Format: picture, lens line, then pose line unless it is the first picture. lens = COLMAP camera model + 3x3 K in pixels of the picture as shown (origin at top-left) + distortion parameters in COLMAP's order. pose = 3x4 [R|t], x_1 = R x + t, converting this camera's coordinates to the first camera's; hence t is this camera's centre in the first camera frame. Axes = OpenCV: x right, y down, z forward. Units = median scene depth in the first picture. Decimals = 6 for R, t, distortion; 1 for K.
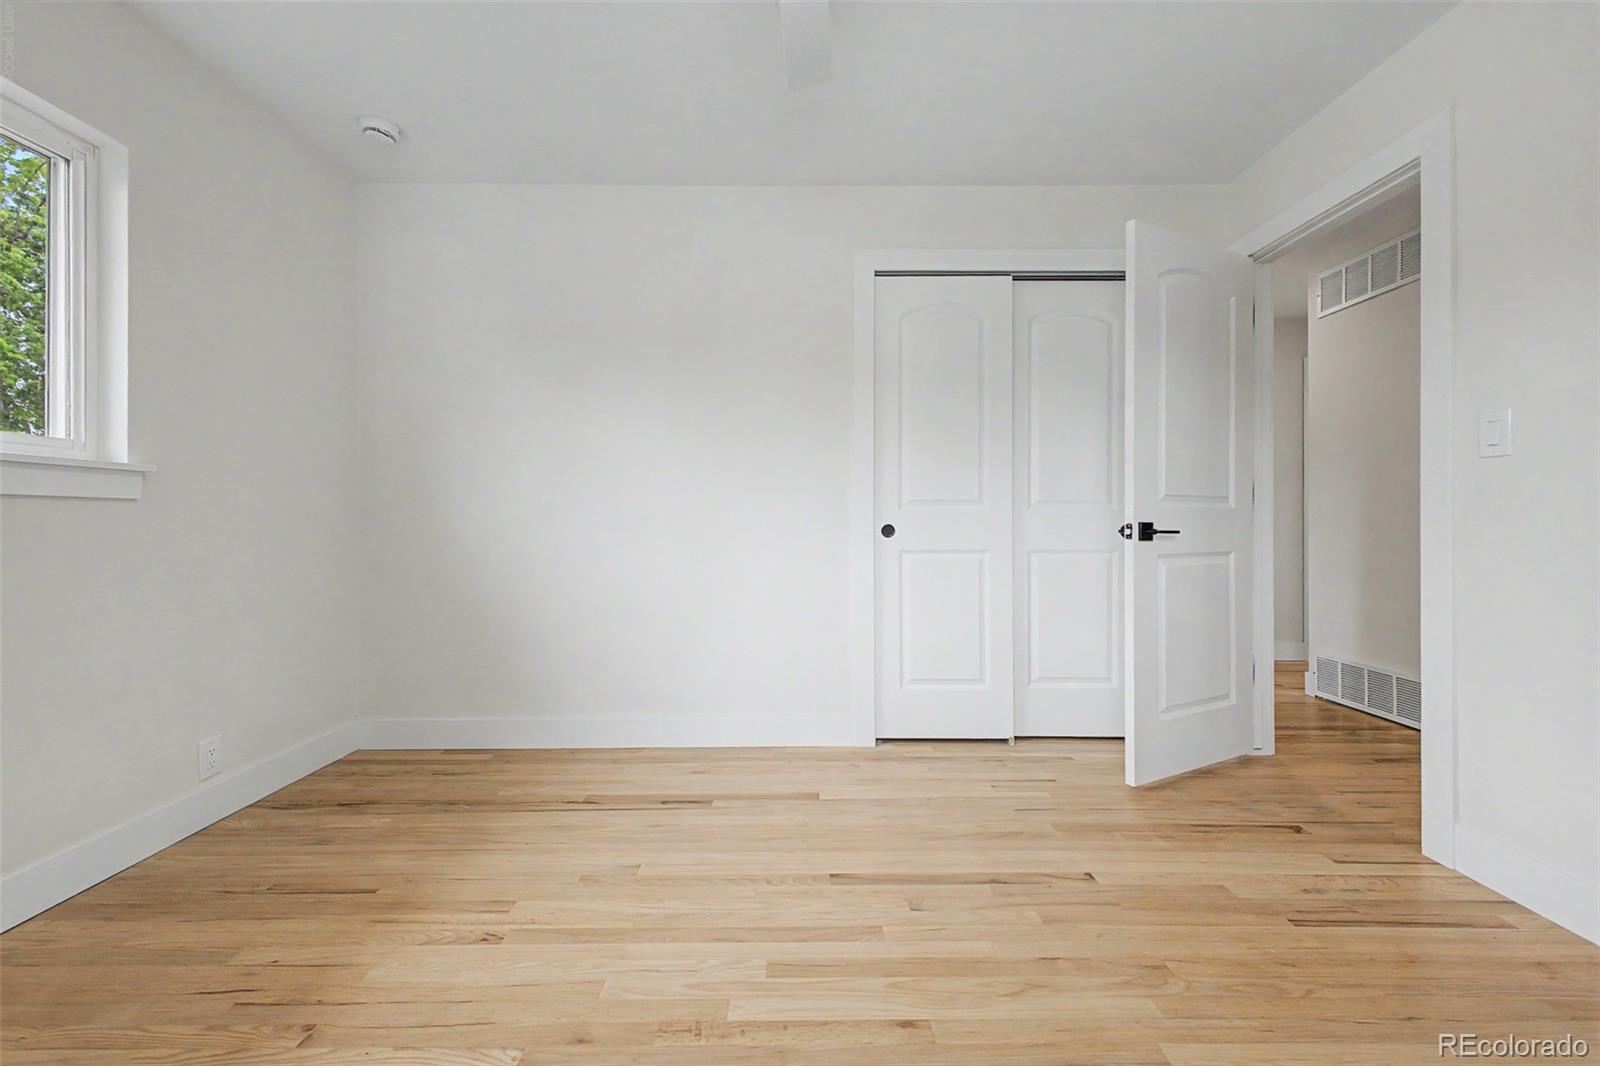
lens RADIAL K [[628.1, 0, 802.0], [0, 628.1, 523.8], [0, 0, 1]] dist [0.023881, -0.010213]
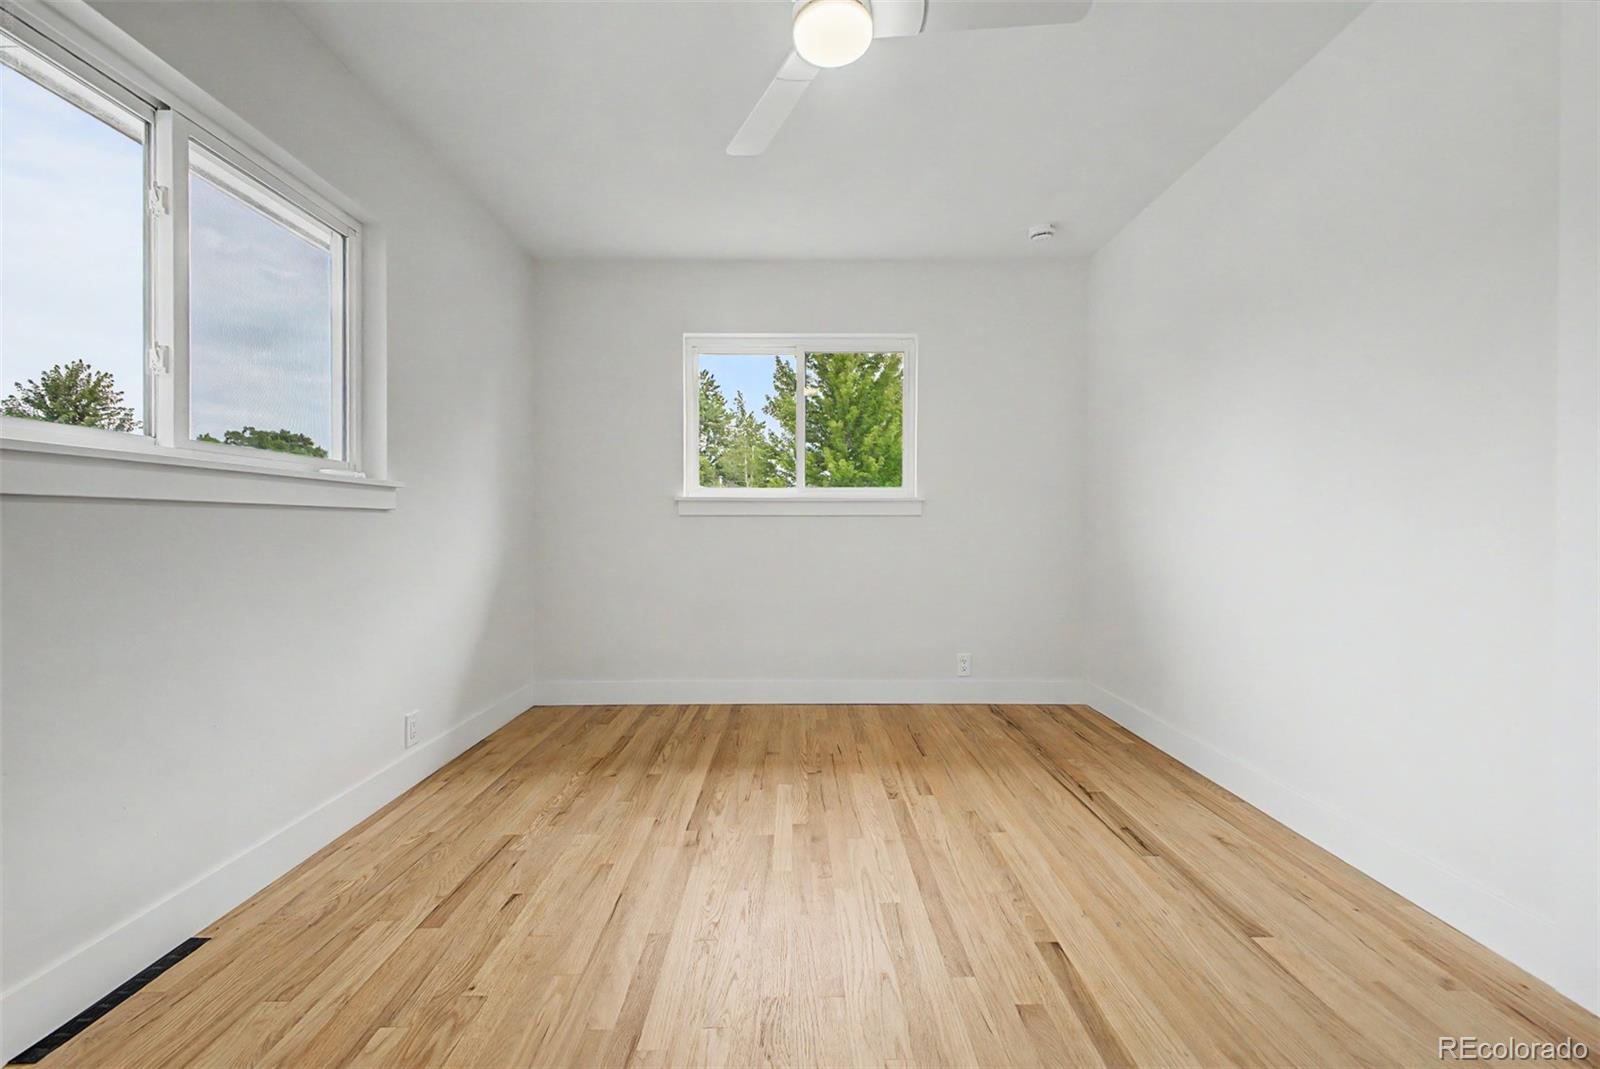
lens RADIAL K [[628.1, 0, 802.0], [0, 628.1, 525.3], [0, 0, 1]] dist [0.023881, -0.010213]
pose [[0.004156, -0.005131, -0.999978, 0.749965], [-0.001526, 0.999986, -0.005137, 0.001699], [0.999990, 0.001548, 0.004149, 0.550051]]
